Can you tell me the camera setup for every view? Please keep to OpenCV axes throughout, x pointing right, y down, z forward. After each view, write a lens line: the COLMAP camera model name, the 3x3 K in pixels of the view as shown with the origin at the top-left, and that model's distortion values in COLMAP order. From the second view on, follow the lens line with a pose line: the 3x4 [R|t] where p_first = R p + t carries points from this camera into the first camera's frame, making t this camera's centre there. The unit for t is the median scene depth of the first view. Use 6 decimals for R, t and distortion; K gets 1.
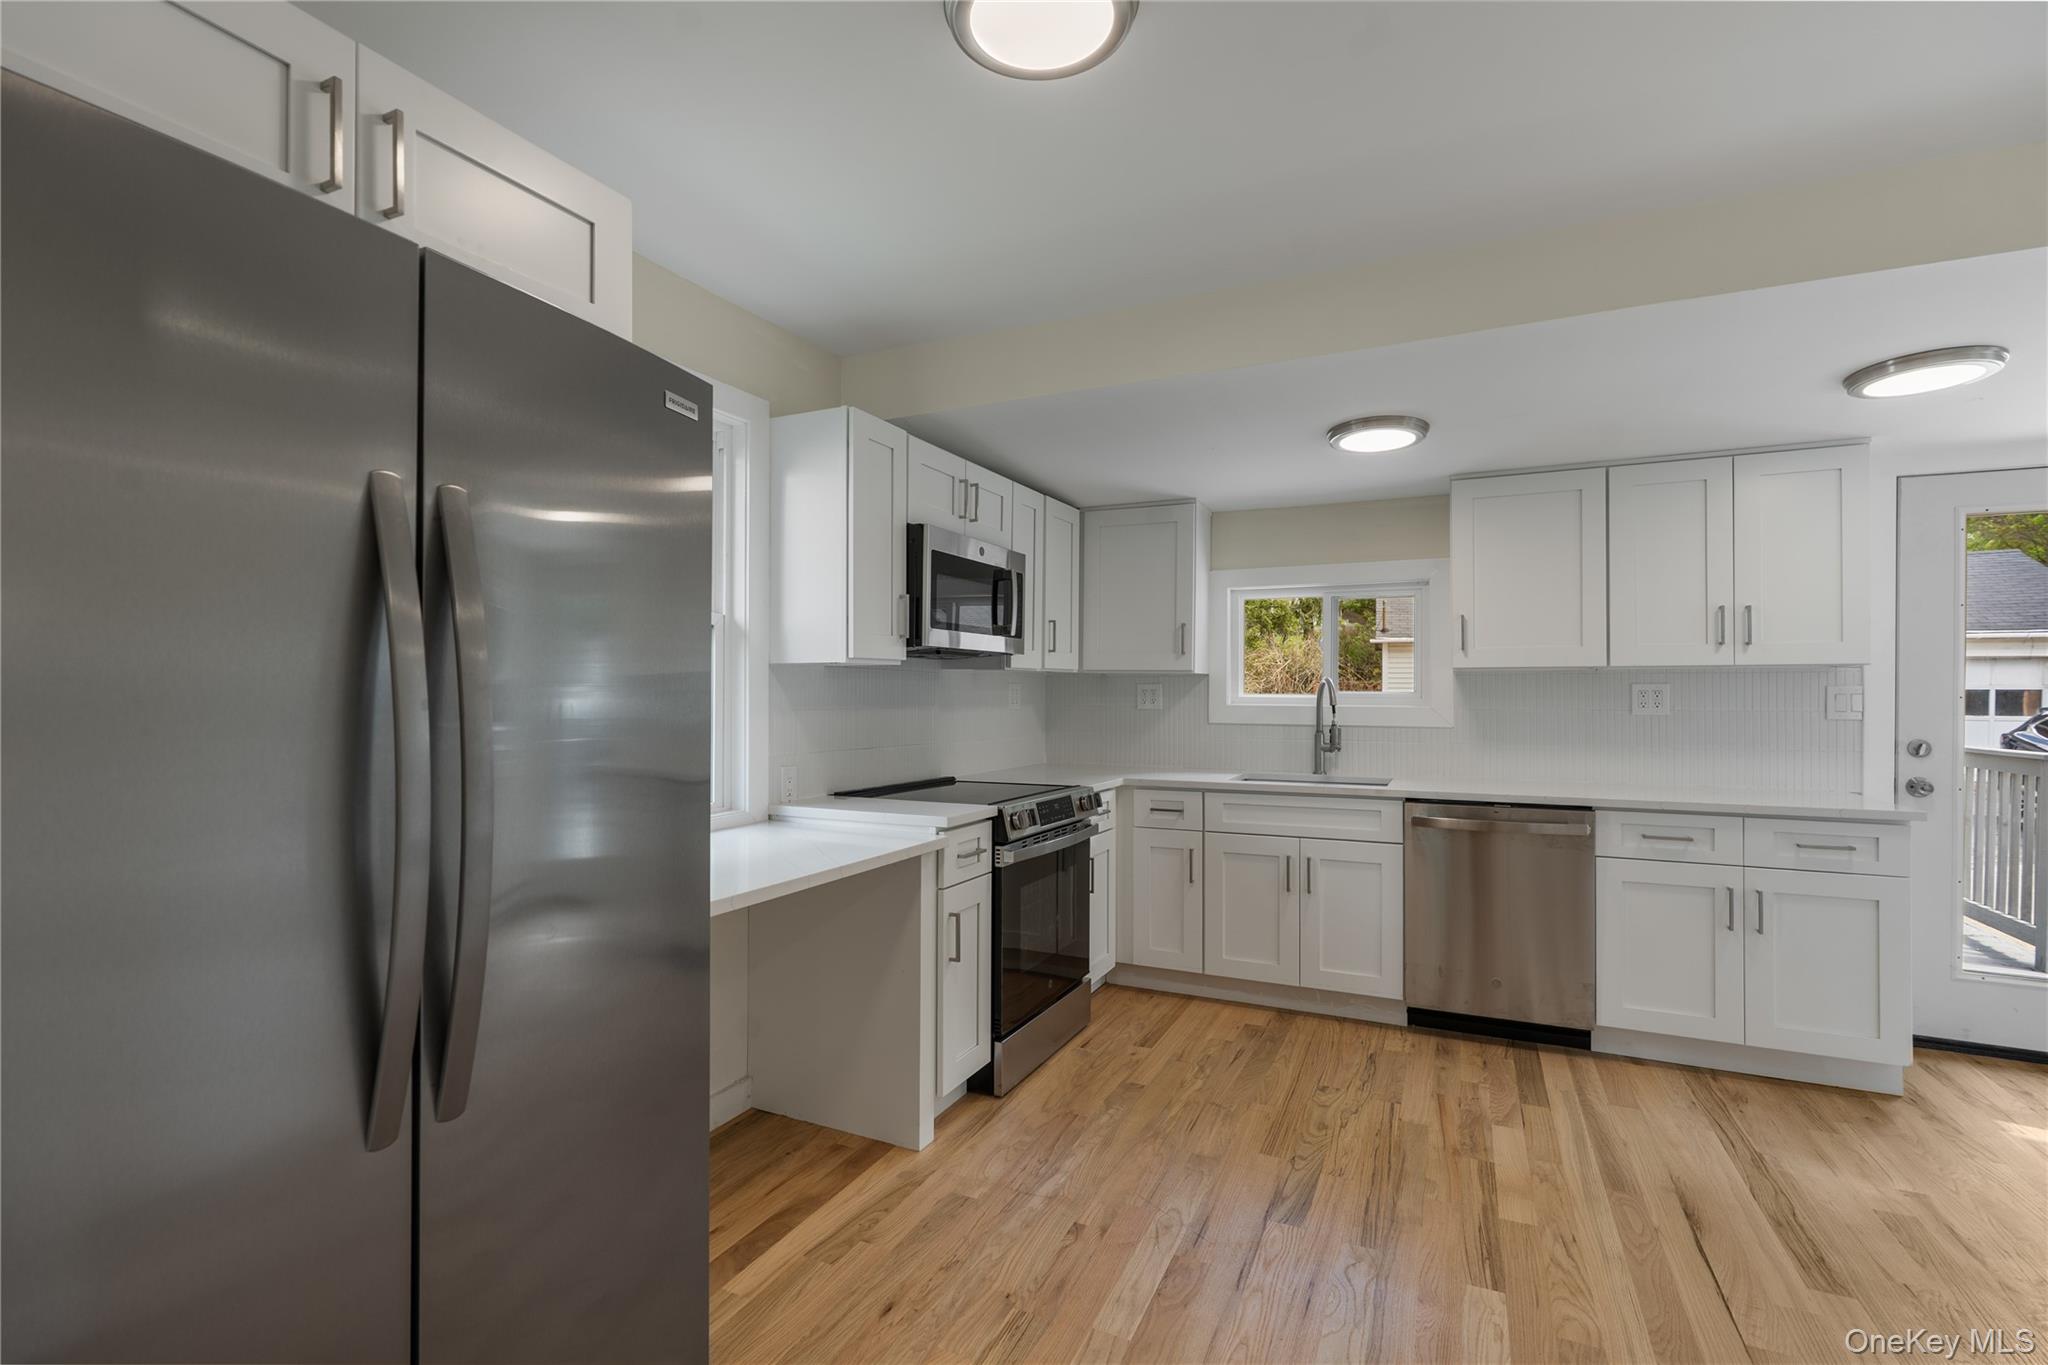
lens RADIAL K [[920.5, 0, 1014.9], [0, 920.5, 687.7], [0, 0, 1]] dist [-0.001204, 0.000319]
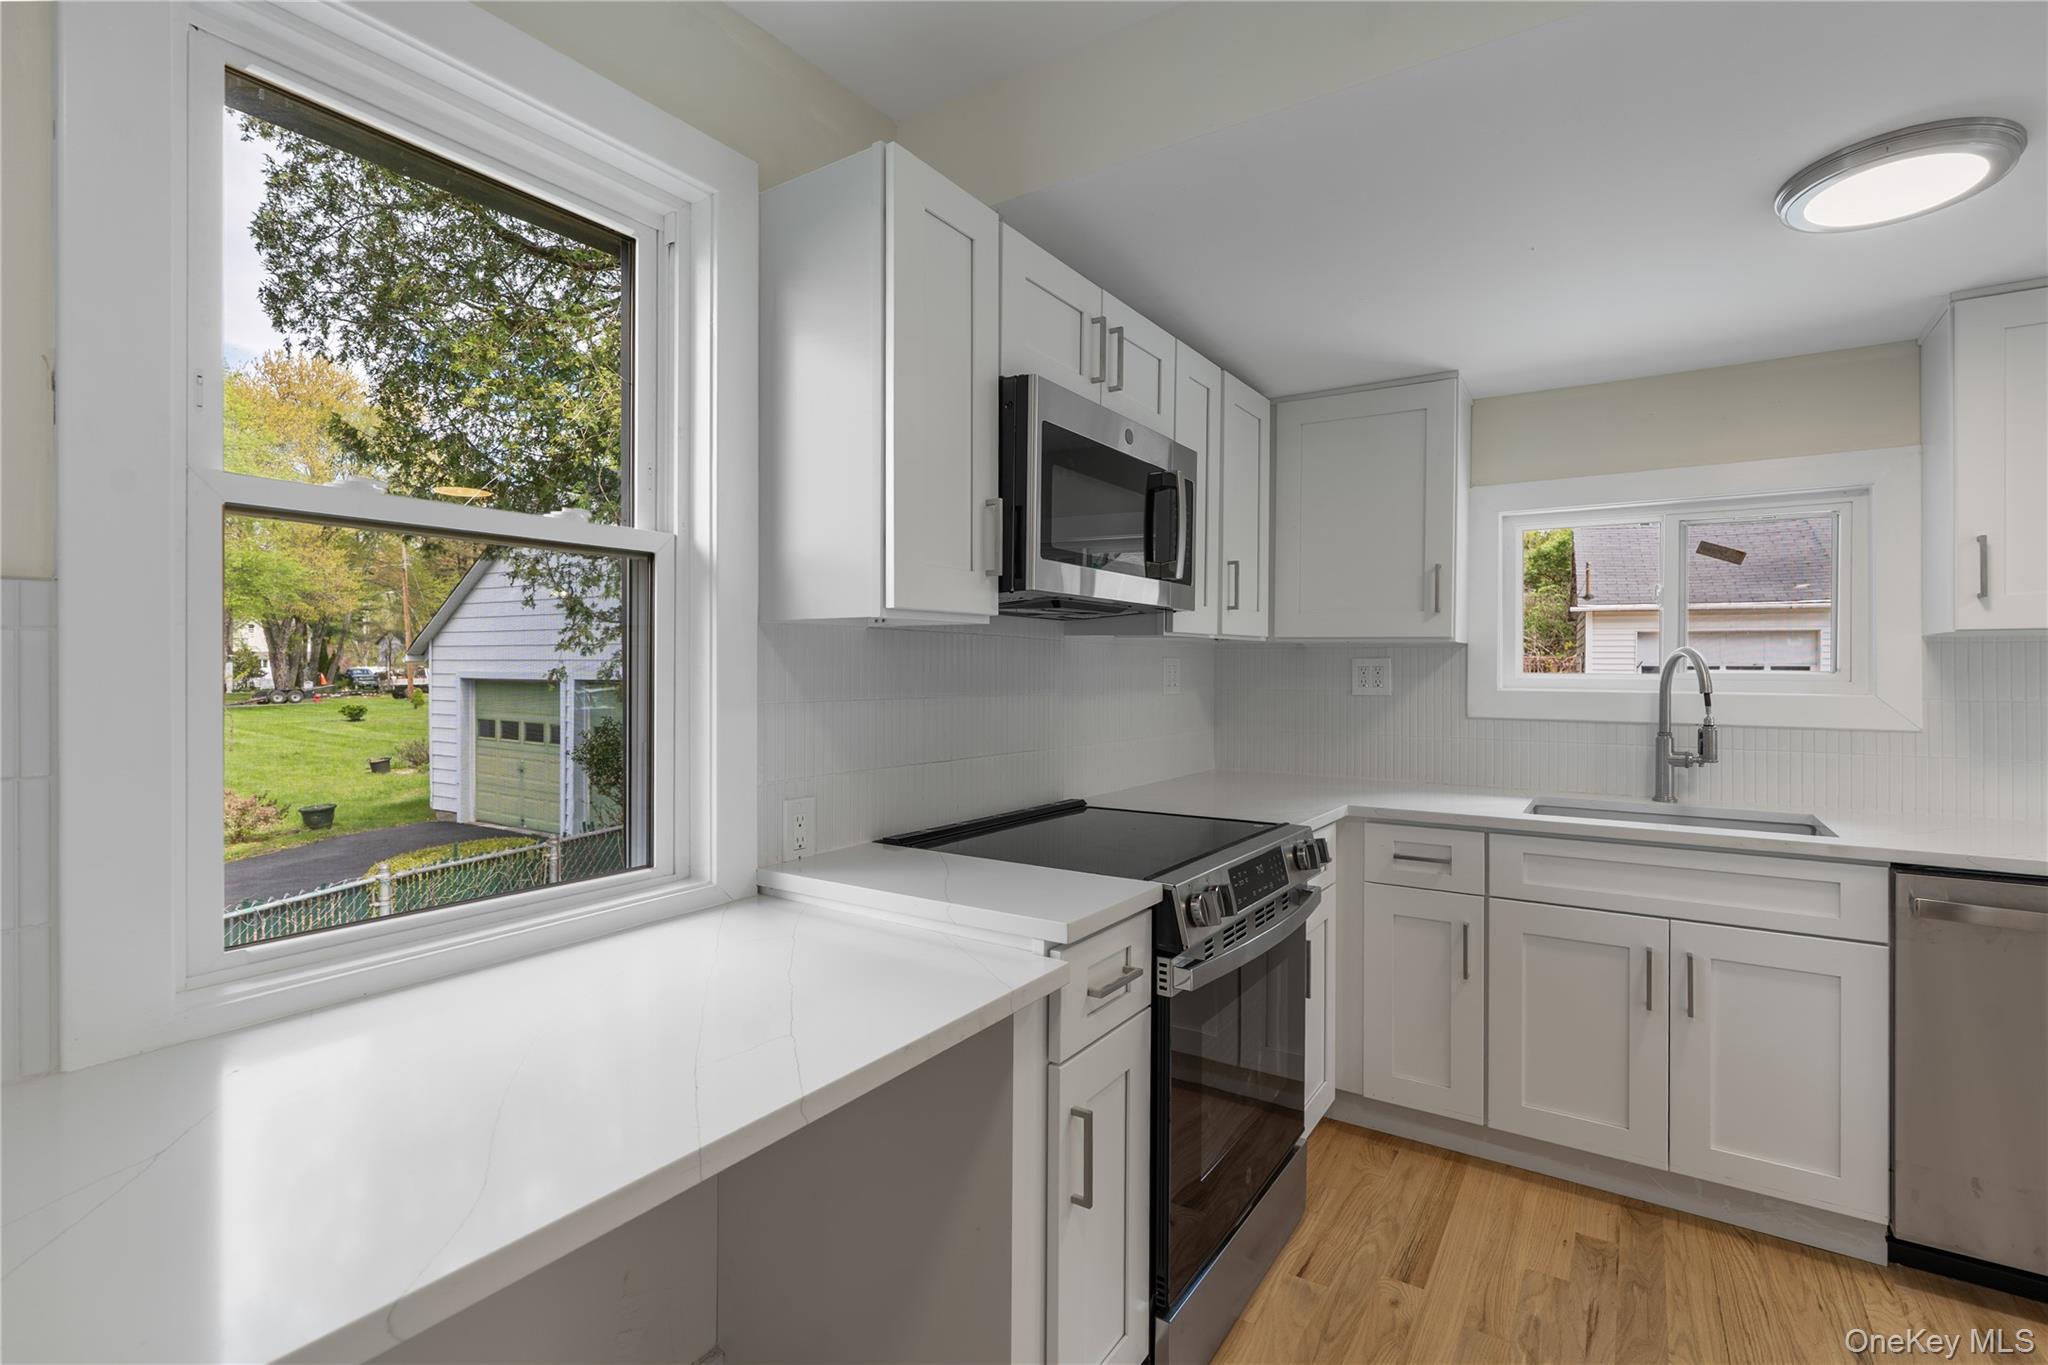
lens RADIAL K [[934.3, 0, 1021.9], [0, 934.3, 669.6], [0, 0, 1]] dist [-0.001328, 0.000468]
pose [[0.990911, 0.001273, -0.134514, -0.022303], [-0.000388, 0.999978, 0.006603, -0.000304], [0.134519, -0.006491, 0.990890, 0.371905]]
